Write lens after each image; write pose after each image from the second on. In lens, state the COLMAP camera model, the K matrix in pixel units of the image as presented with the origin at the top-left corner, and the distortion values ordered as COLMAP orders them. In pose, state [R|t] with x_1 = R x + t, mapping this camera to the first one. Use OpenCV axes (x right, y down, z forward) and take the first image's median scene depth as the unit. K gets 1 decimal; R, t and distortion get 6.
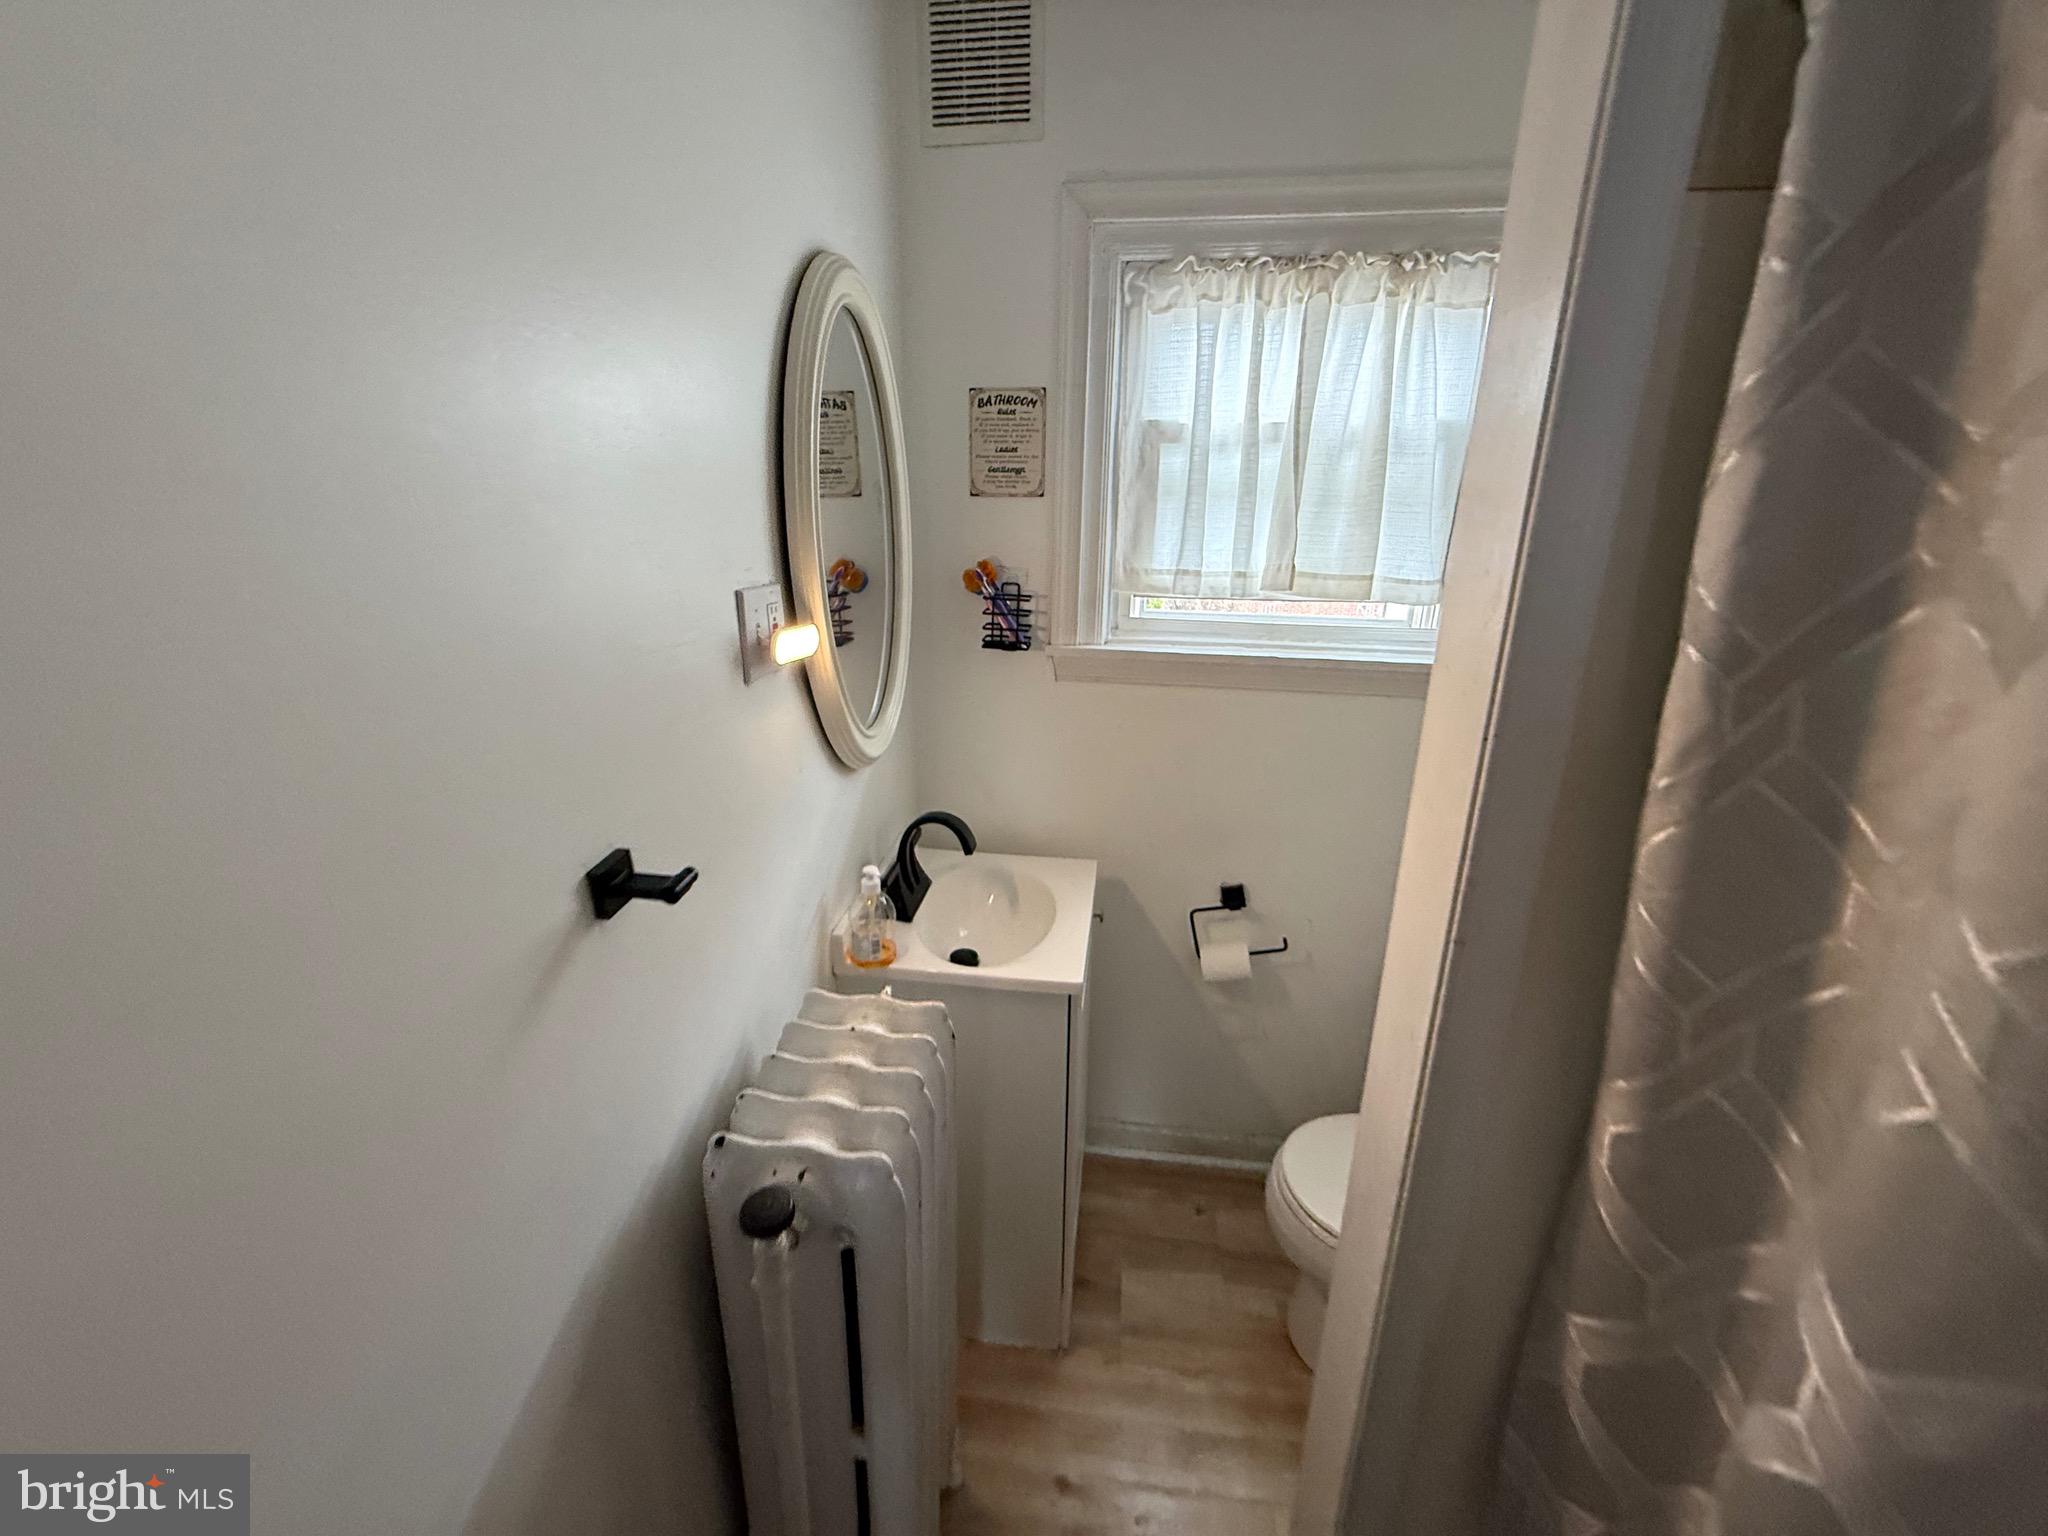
lens RADIAL K [[820.1, 0, 1005.5], [0, 820.1, 756.3], [0, 0, 1]] dist [-0.001148, 0.000535]
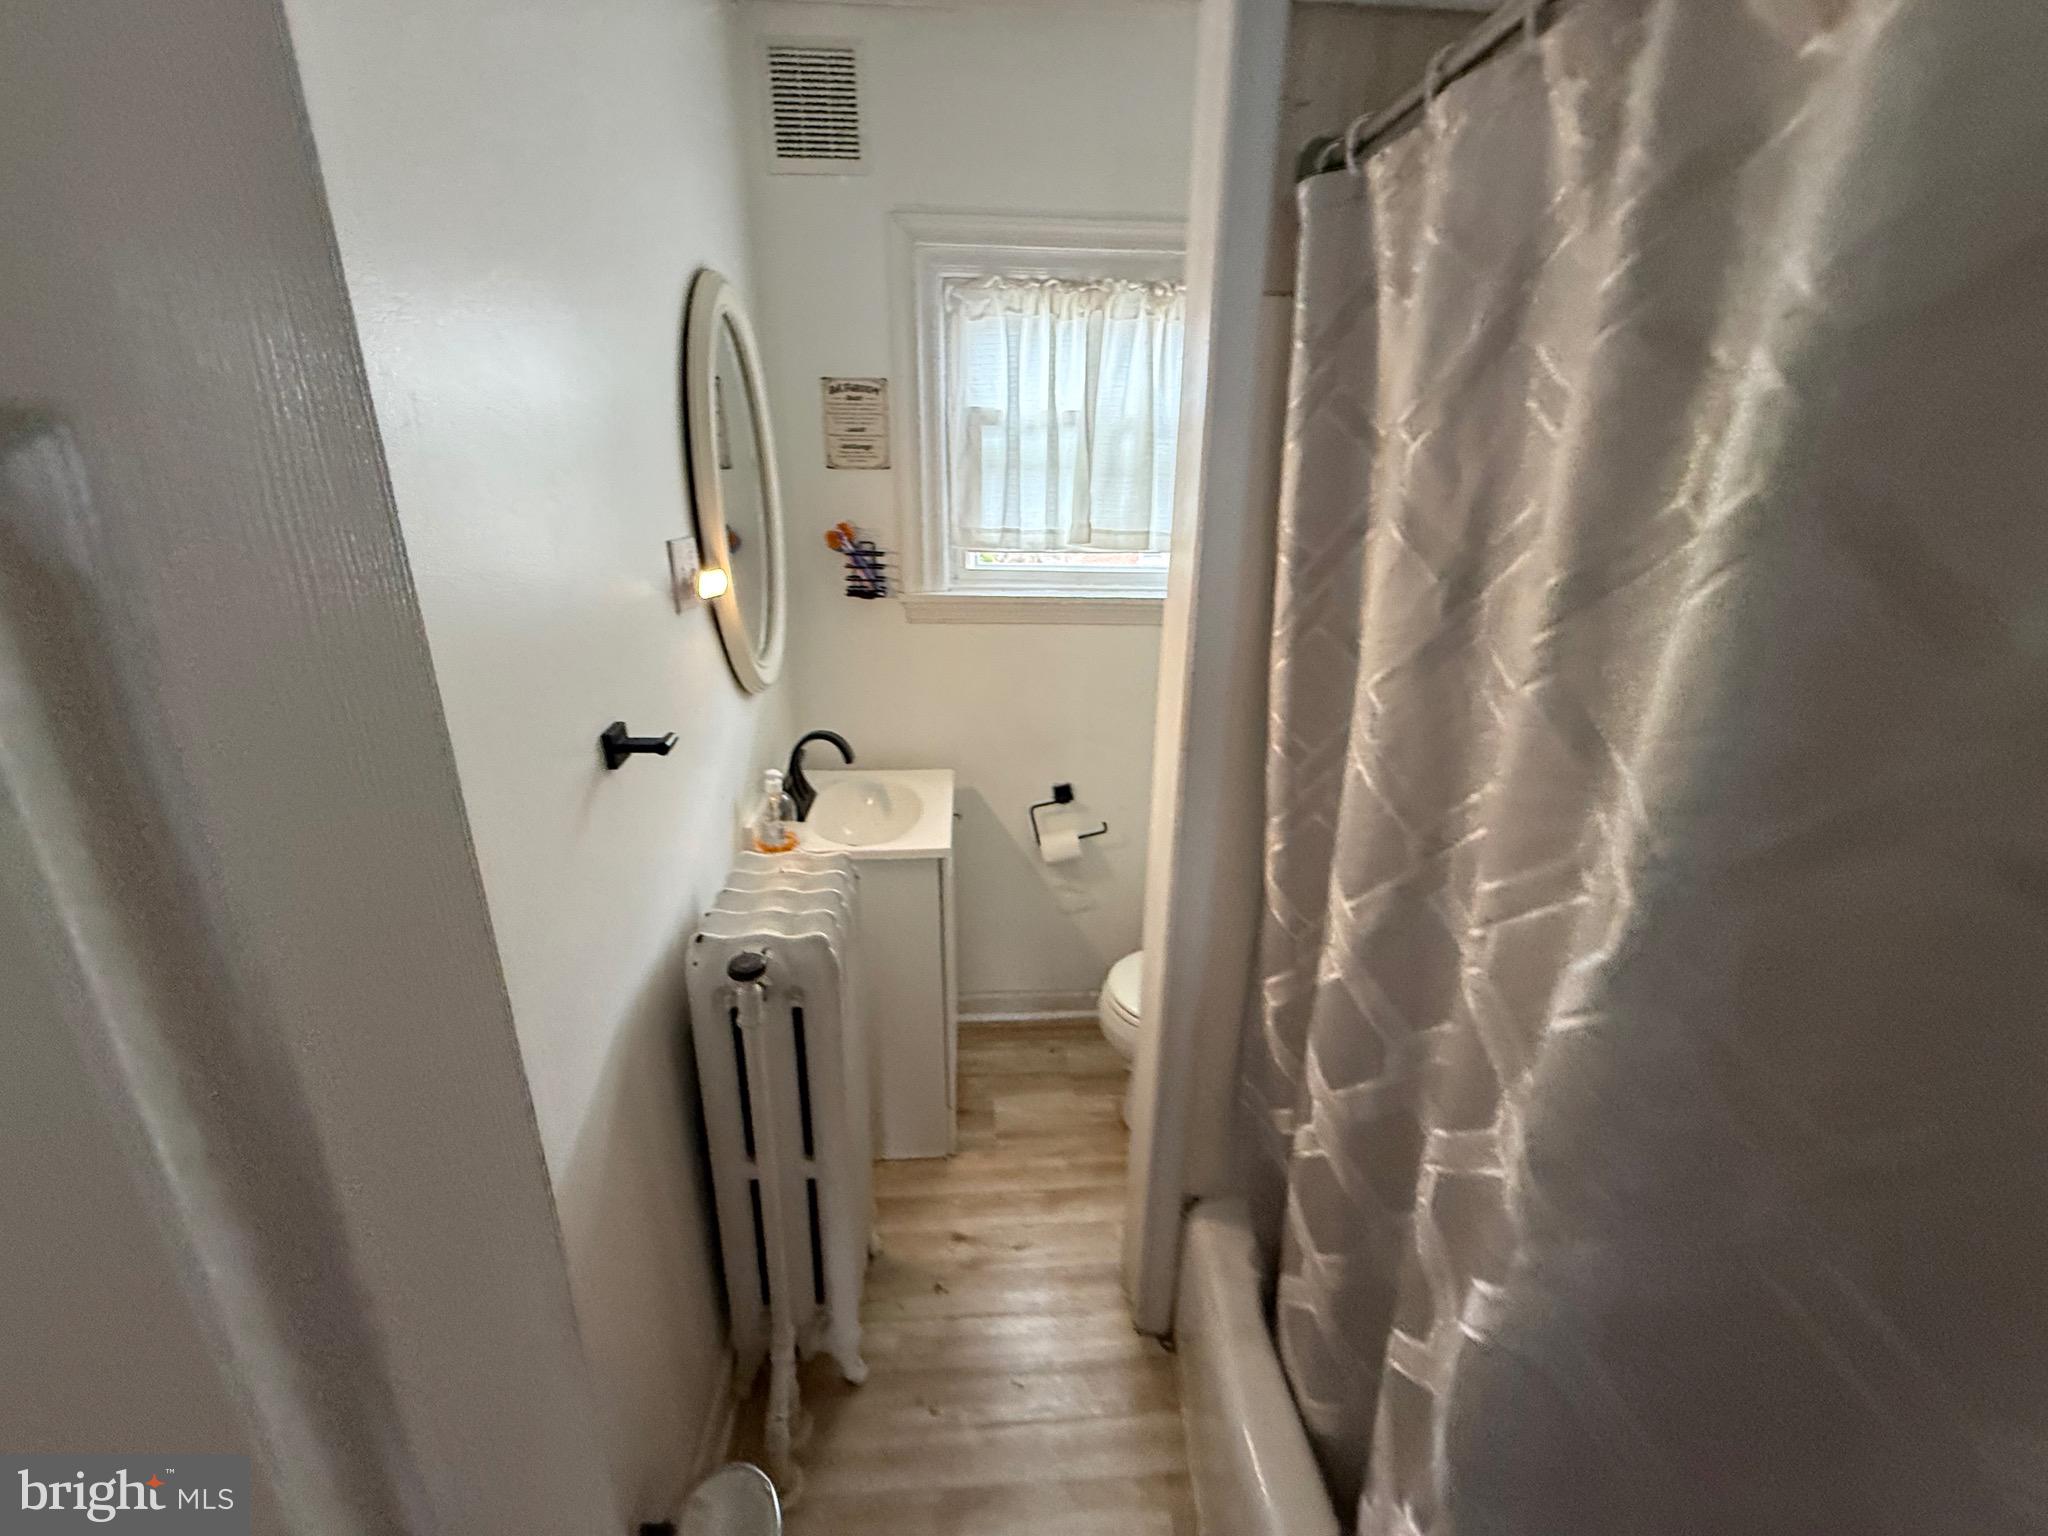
lens RADIAL K [[820.1, 0, 1014.9], [0, 820.1, 758.2], [0, 0, 1]] dist [-0.001148, 0.000535]
pose [[0.978226, -0.067742, 0.196177, -0.040155], [0.061676, 0.997415, 0.036874, 0.077102], [-0.198168, -0.023972, 0.979875, -0.237510]]
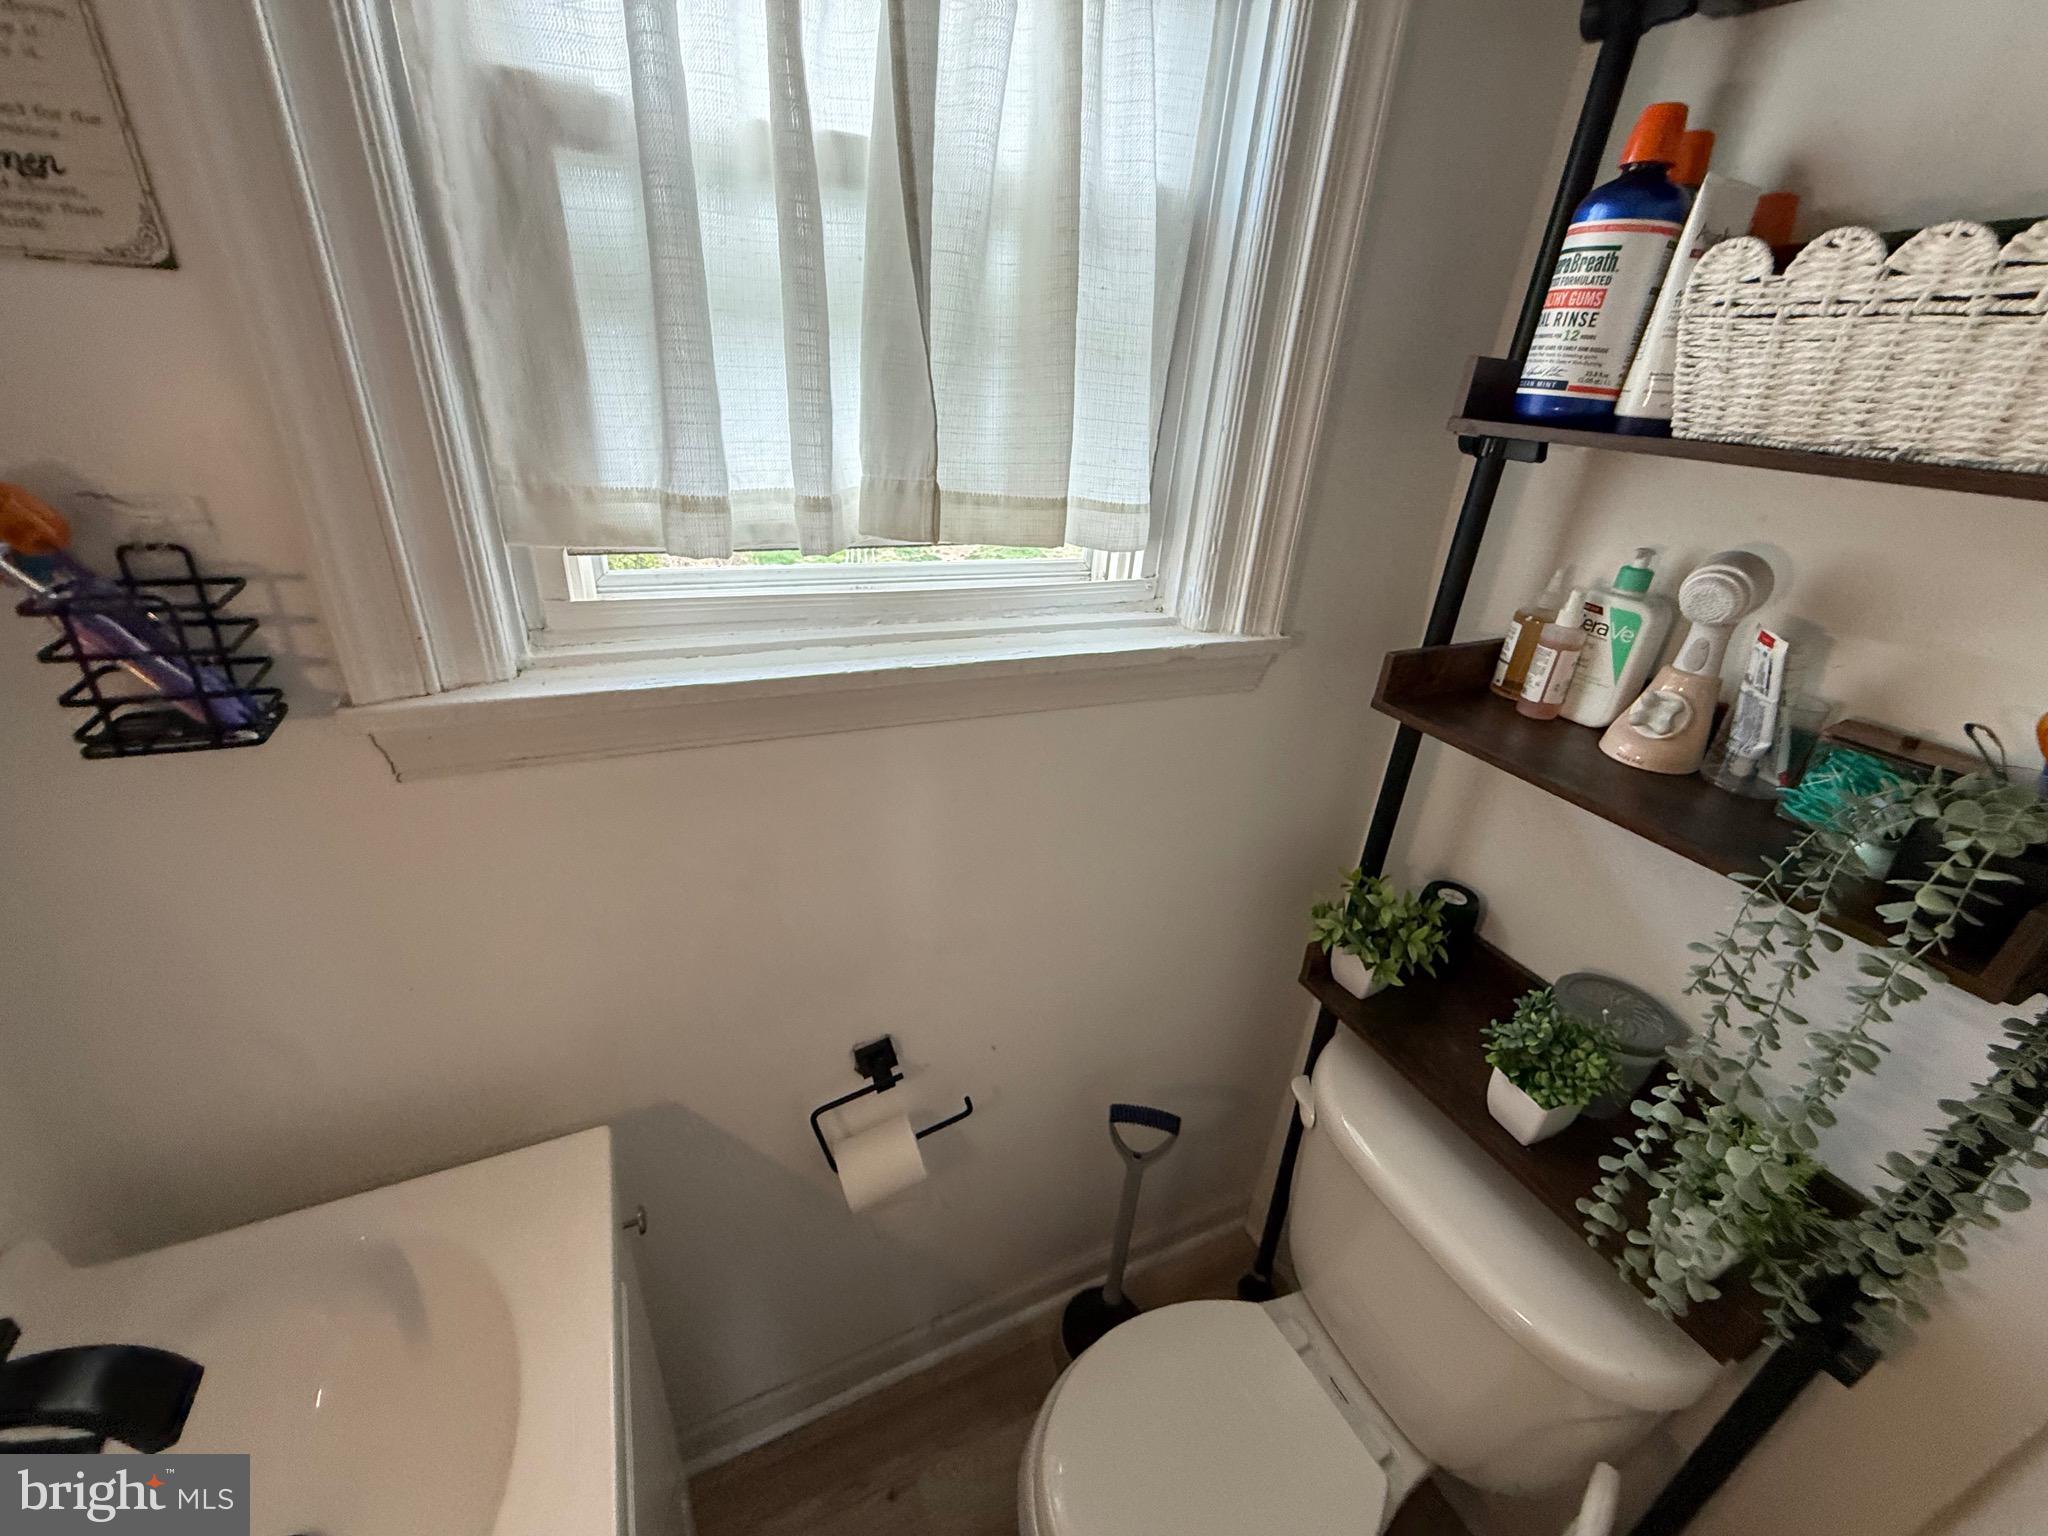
lens RADIAL K [[820.1, 0, 1015.4], [0, 820.1, 751.2], [0, 0, 1]] dist [-0.001148, 0.000535]
pose [[0.834134, -0.197788, 0.514879, 0.120480], [0.115345, 0.975405, 0.187831, -0.161856], [-0.539366, -0.097287, 0.836432, 0.557860]]
